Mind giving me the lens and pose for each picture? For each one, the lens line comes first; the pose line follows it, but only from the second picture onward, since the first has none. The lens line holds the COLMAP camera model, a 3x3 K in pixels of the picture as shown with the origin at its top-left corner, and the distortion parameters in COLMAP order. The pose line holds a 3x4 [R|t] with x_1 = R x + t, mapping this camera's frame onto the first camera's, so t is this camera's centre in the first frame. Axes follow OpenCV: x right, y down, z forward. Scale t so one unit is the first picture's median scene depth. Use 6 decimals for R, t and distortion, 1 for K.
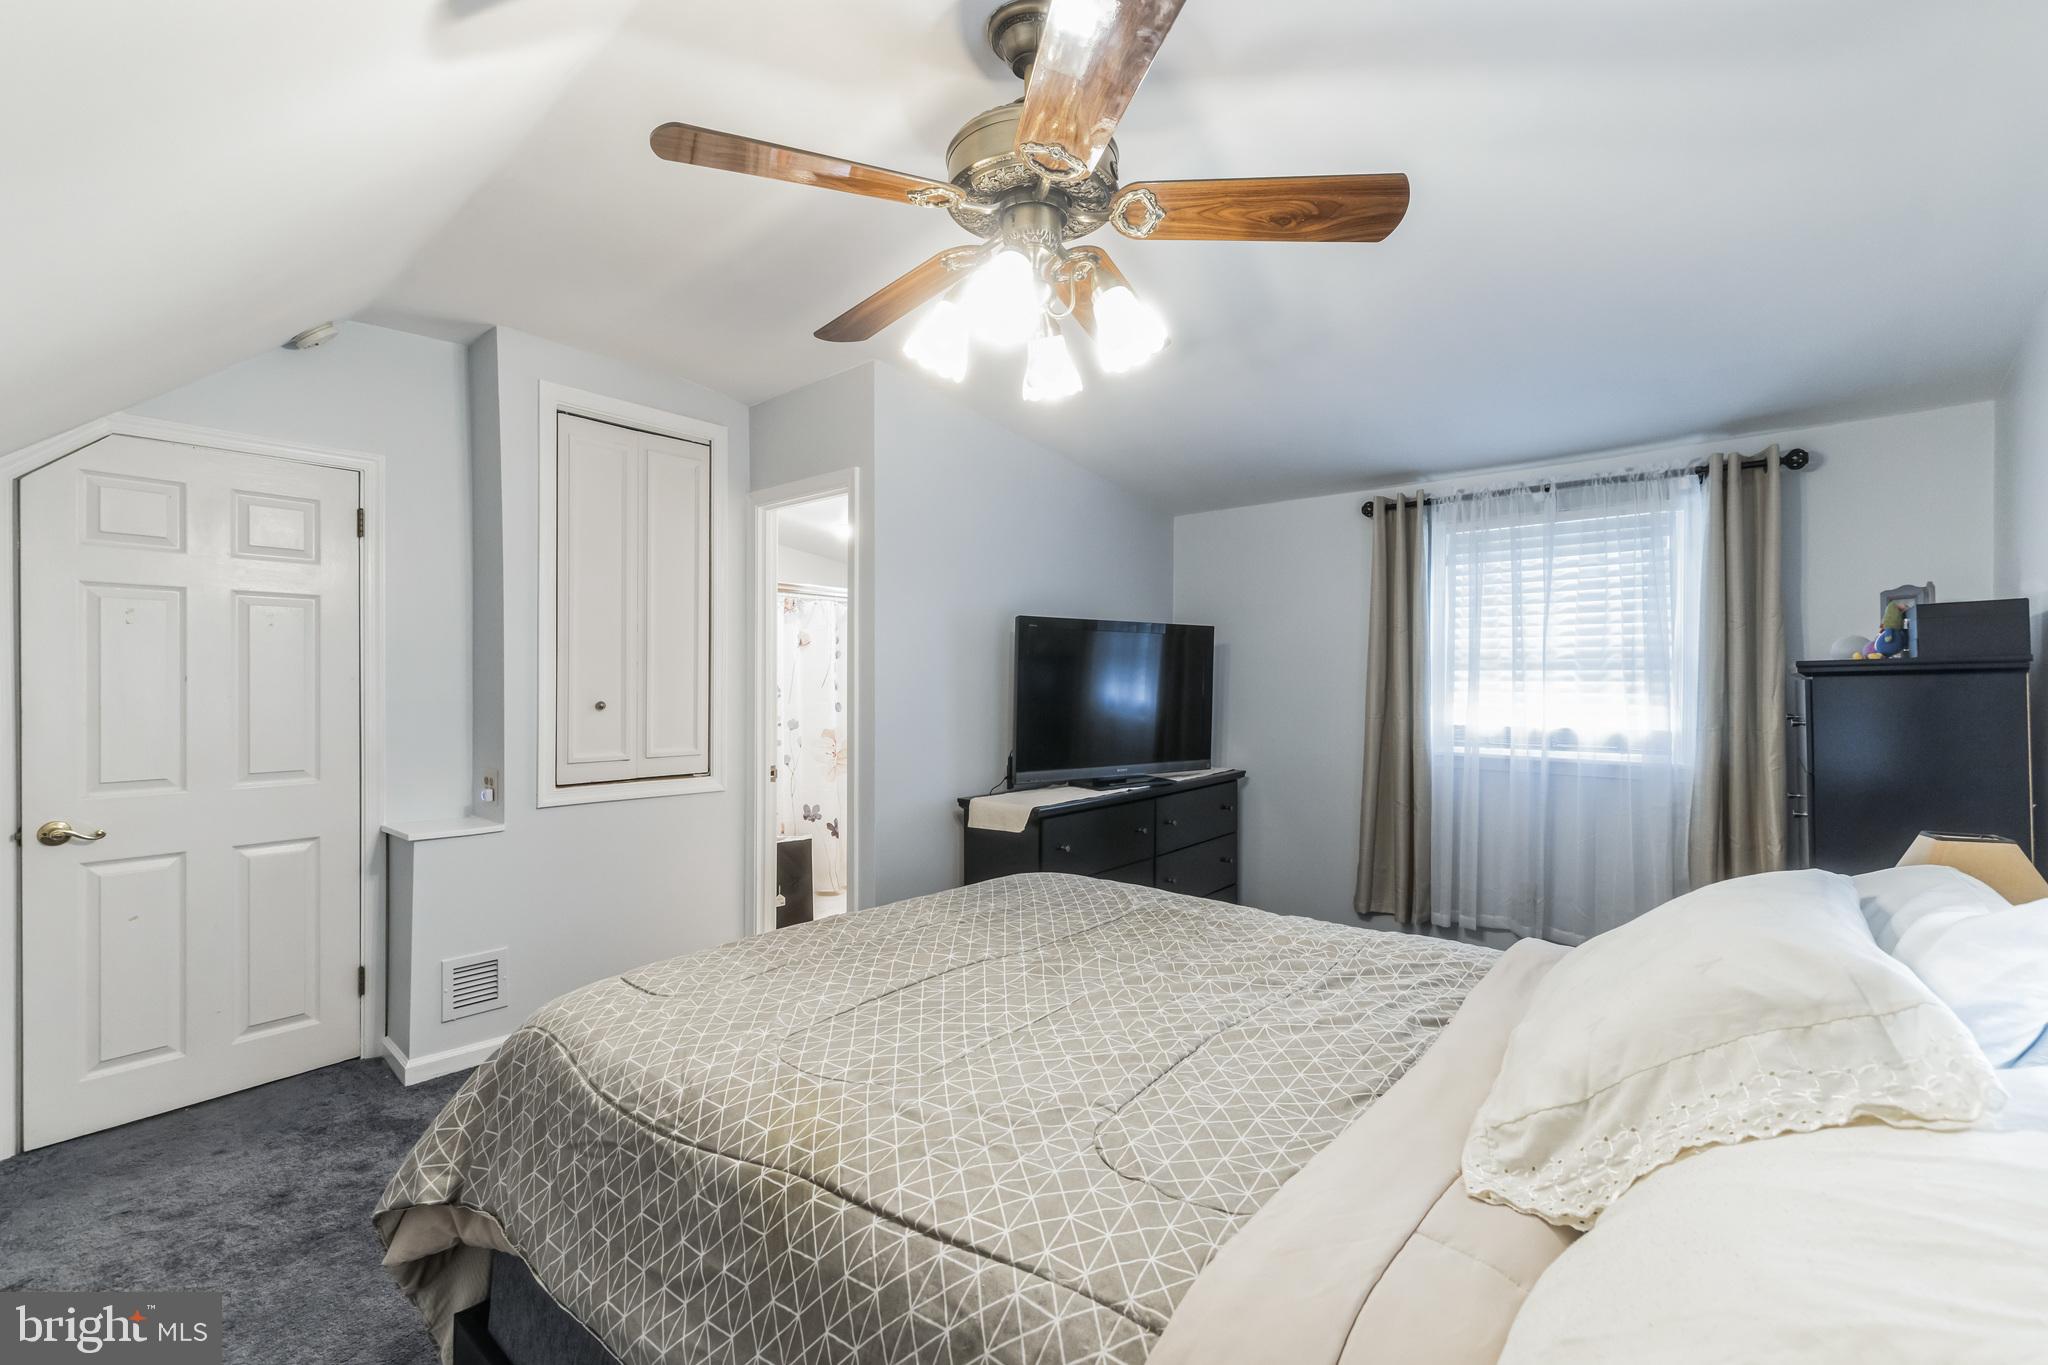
lens RADIAL K [[874.9, 0, 1019.0], [0, 874.9, 682.8], [0, 0, 1]] dist [0.004346, 0.000527]
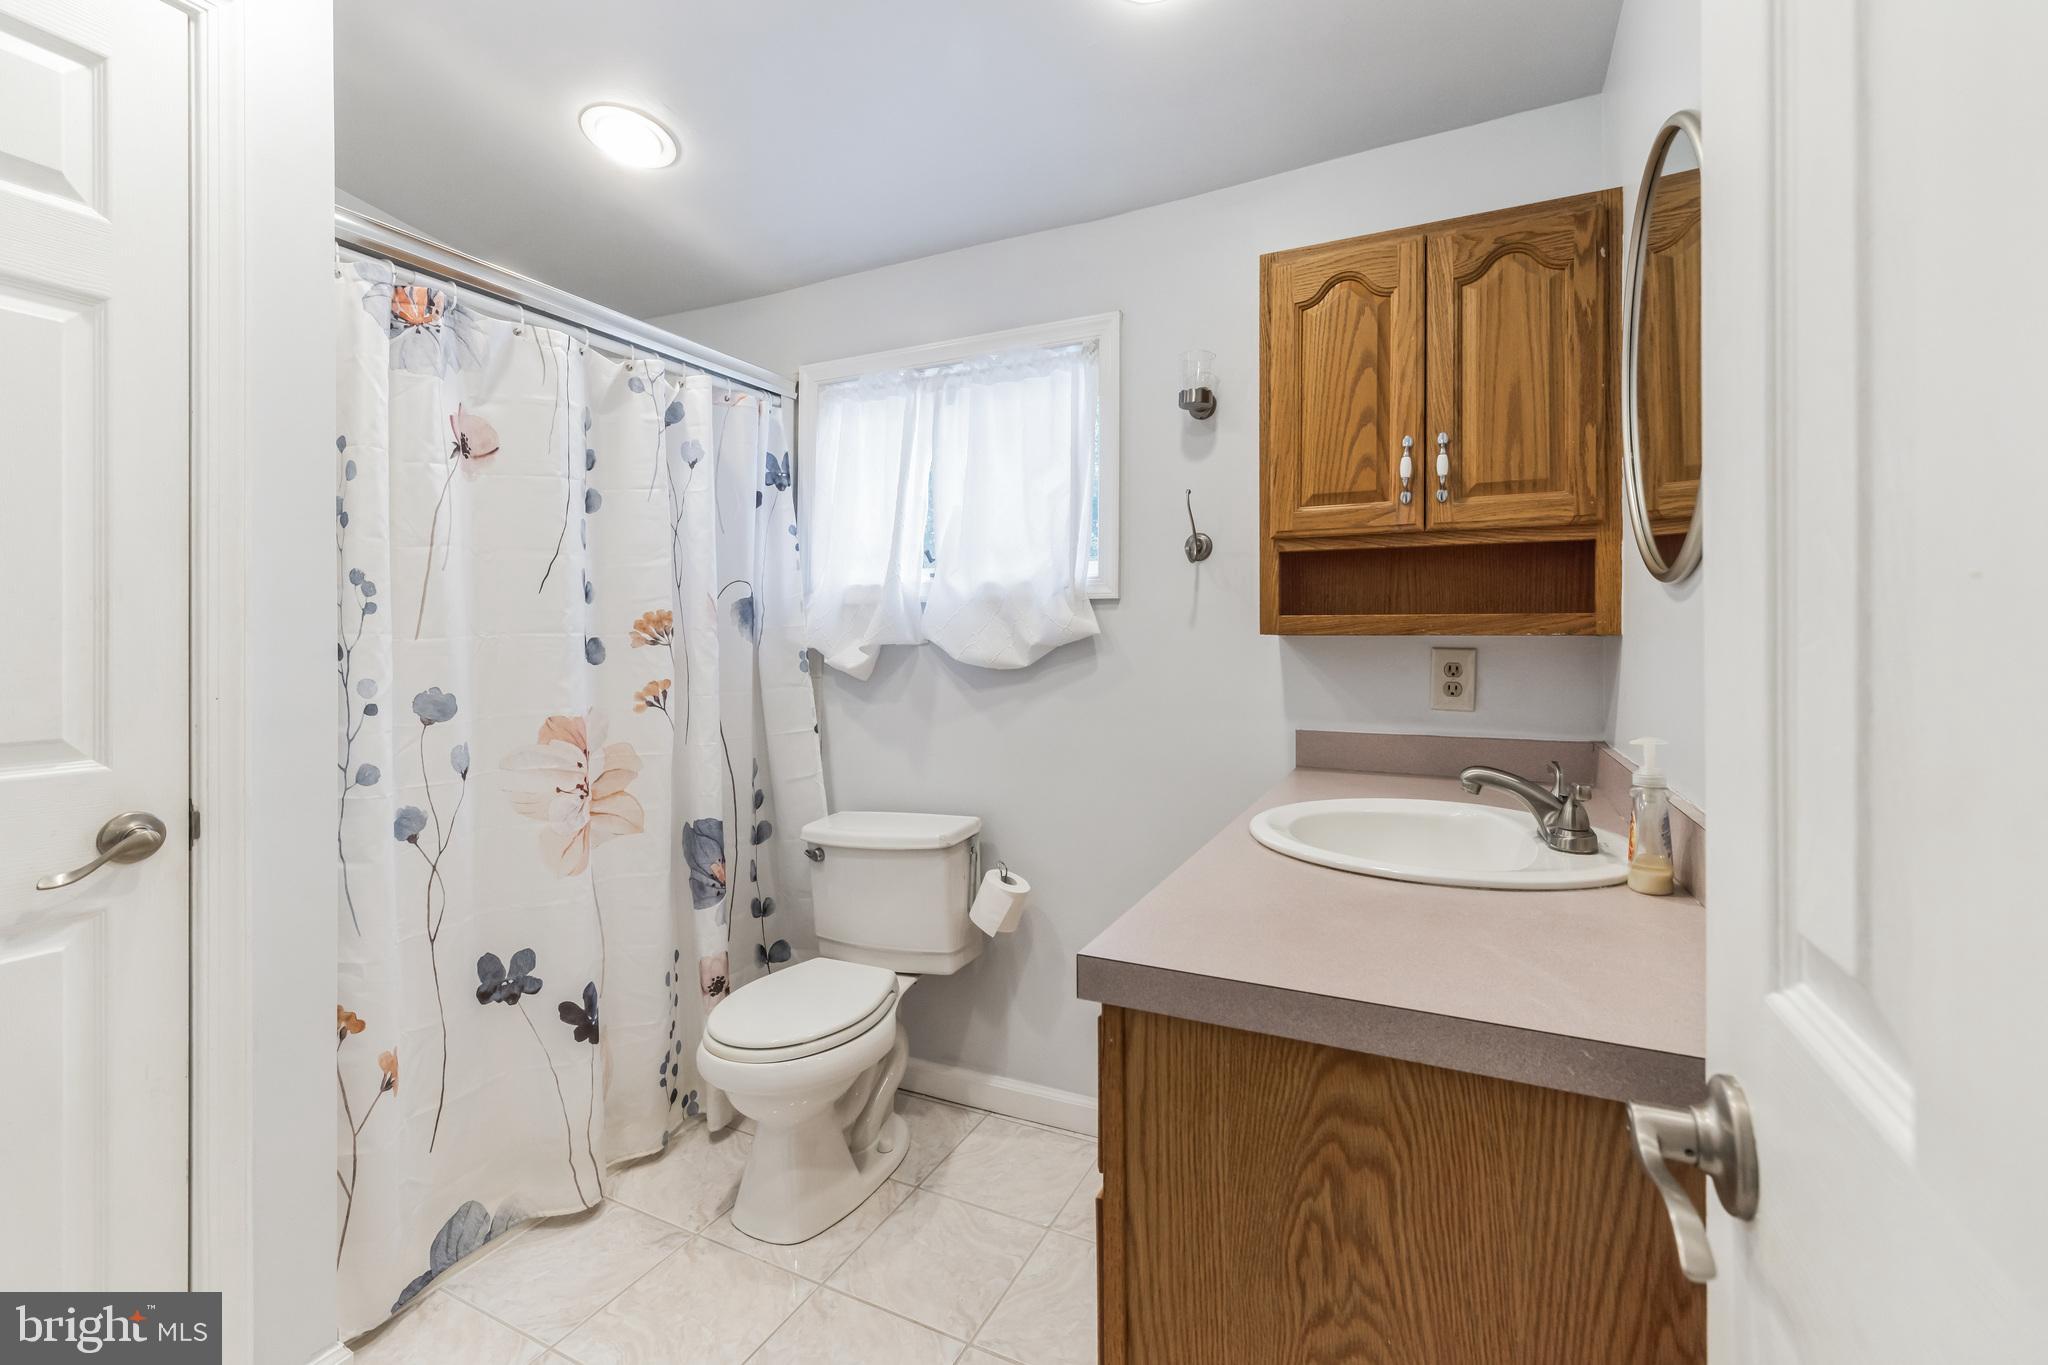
lens RADIAL K [[874.9, 0, 1037.6], [0, 874.9, 641.3], [0, 0, 1]] dist [0.004346, 0.000527]
pose [[0.964376, -0.005341, 0.264483, -0.205764], [0.004062, 0.999977, 0.005381, 0.036095], [-0.264506, -0.004115, 0.964375, 0.986044]]
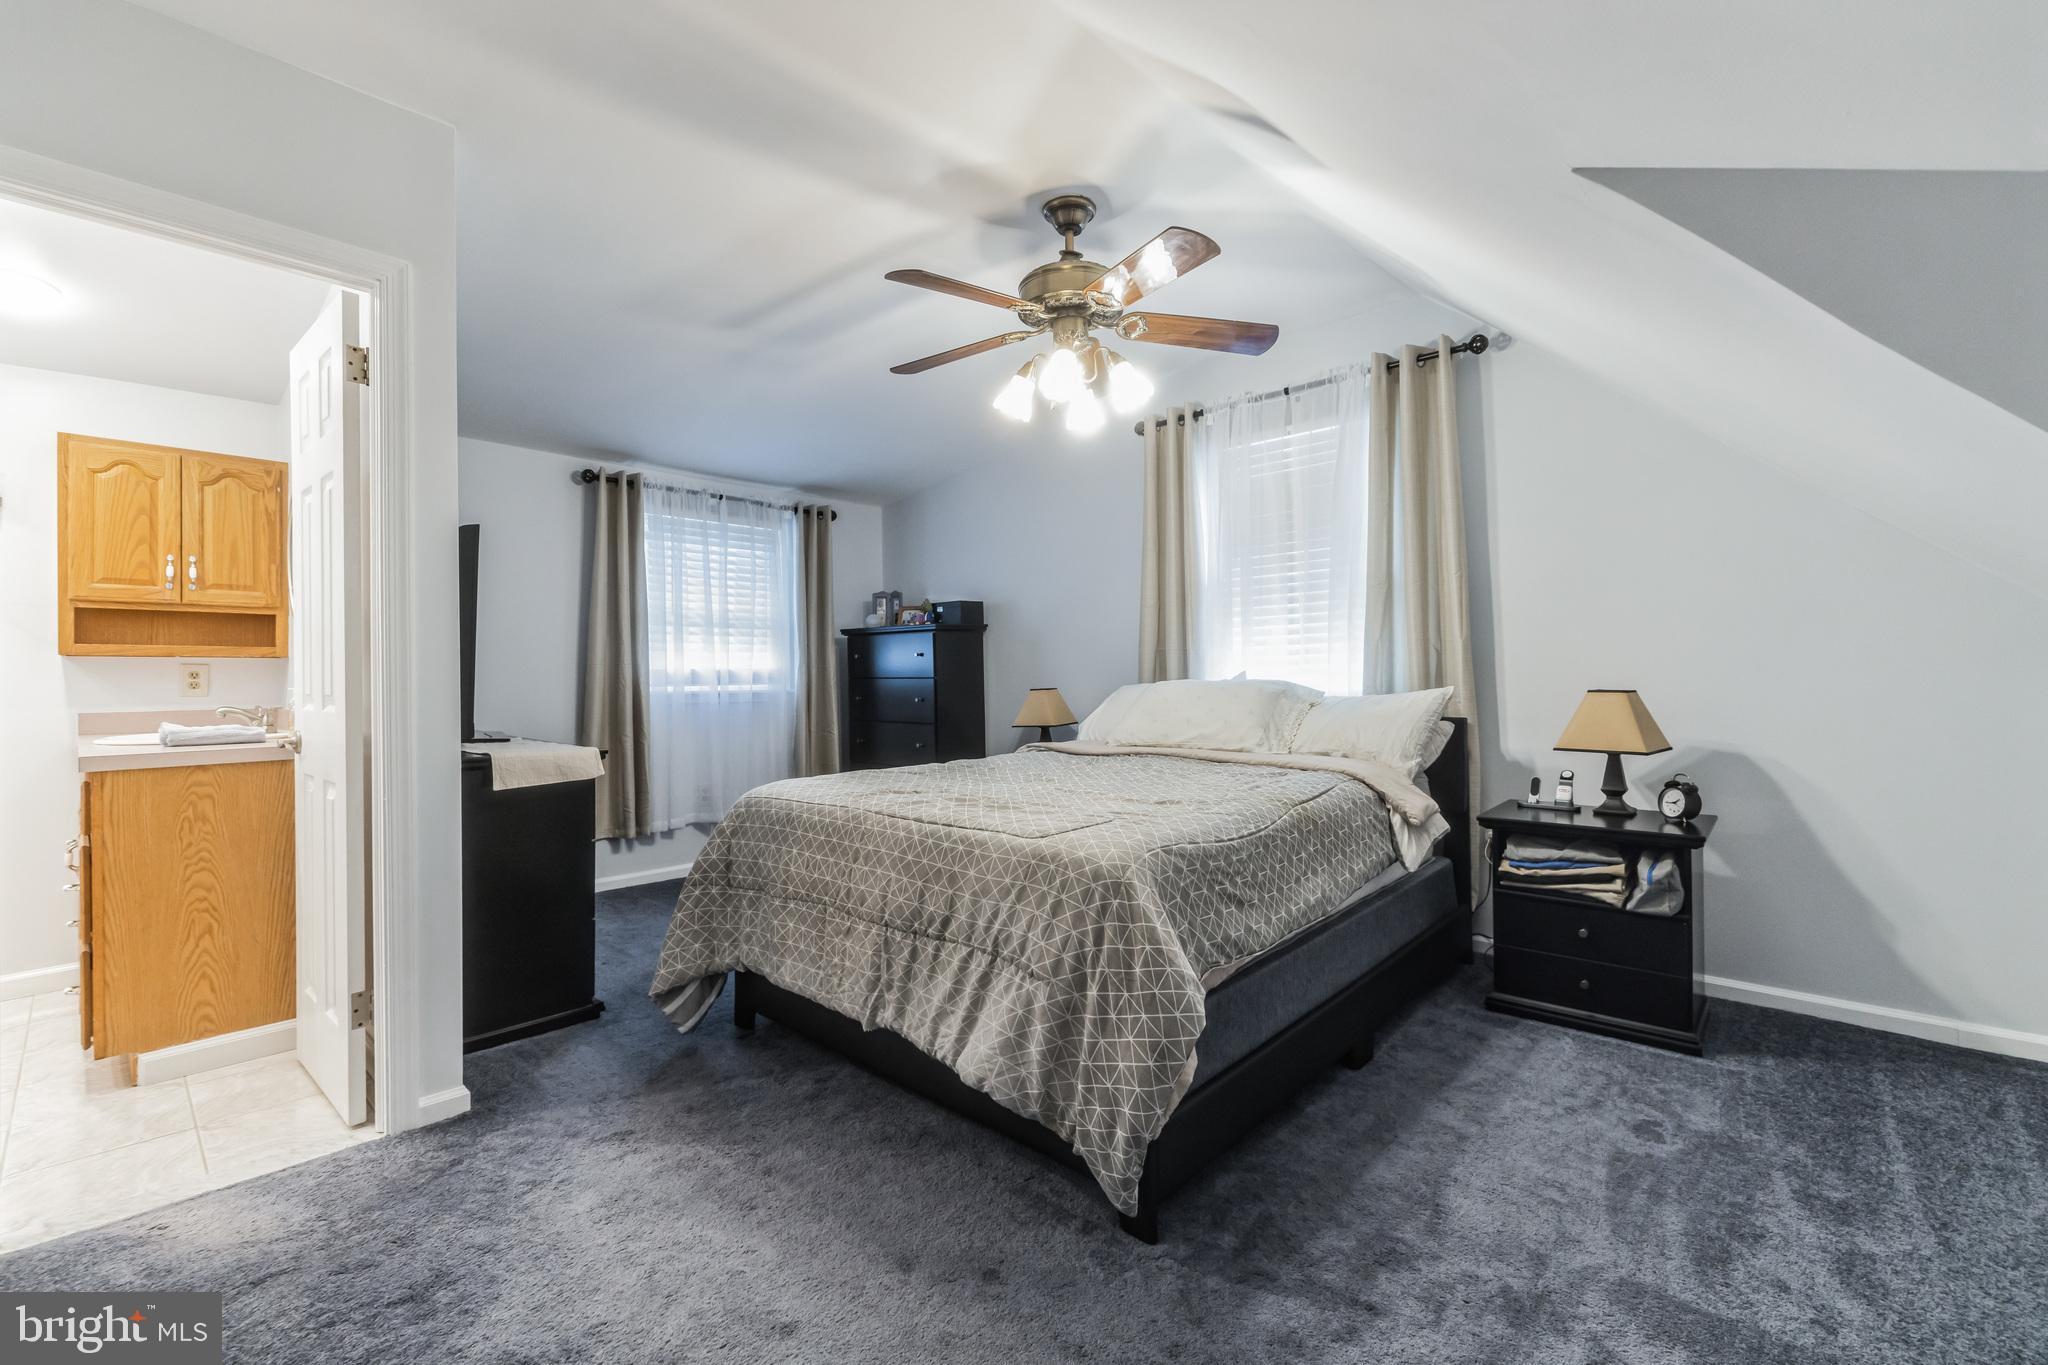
lens RADIAL K [[874.9, 0, 1008.1], [0, 874.9, 667.3], [0, 0, 1]] dist [0.004346, 0.000527]
pose [[0.040351, 0.007643, 0.999156, -0.756810], [0.008961, 0.999928, -0.008011, 0.062346], [-0.999145, 0.009276, 0.040280, 0.487974]]
